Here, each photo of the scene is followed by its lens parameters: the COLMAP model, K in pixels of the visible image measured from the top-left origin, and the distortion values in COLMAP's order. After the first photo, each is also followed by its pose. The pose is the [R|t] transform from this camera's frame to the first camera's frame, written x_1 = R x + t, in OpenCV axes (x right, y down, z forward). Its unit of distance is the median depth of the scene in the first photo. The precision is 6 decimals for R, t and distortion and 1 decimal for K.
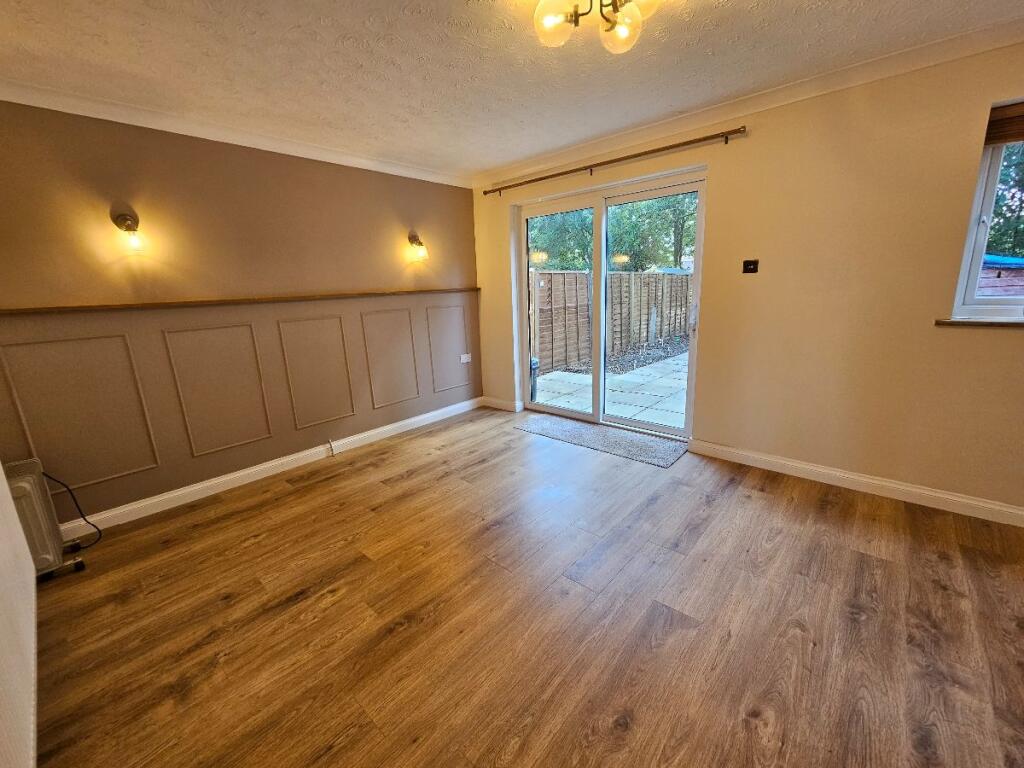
lens RADIAL K [[418.8, 0, 508.8], [0, 418.8, 379.3], [0, 0, 1]] dist [-0.000718, -0.000483]
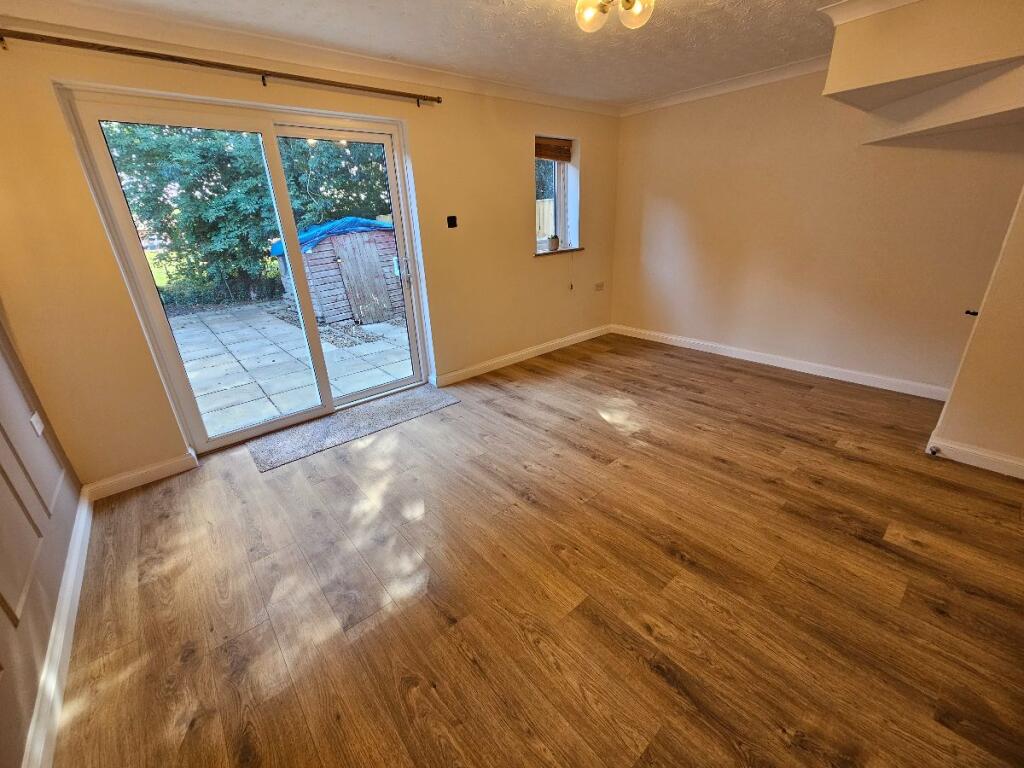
lens RADIAL K [[416.6, 0, 502.2], [0, 416.6, 381.1], [0, 0, 1]] dist [0.004387, -0.000105]
pose [[0.138796, -0.334753, 0.932028, -0.983541], [0.256460, 0.921181, 0.292666, -0.217728], [-0.956537, 0.198407, 0.213707, 0.948675]]
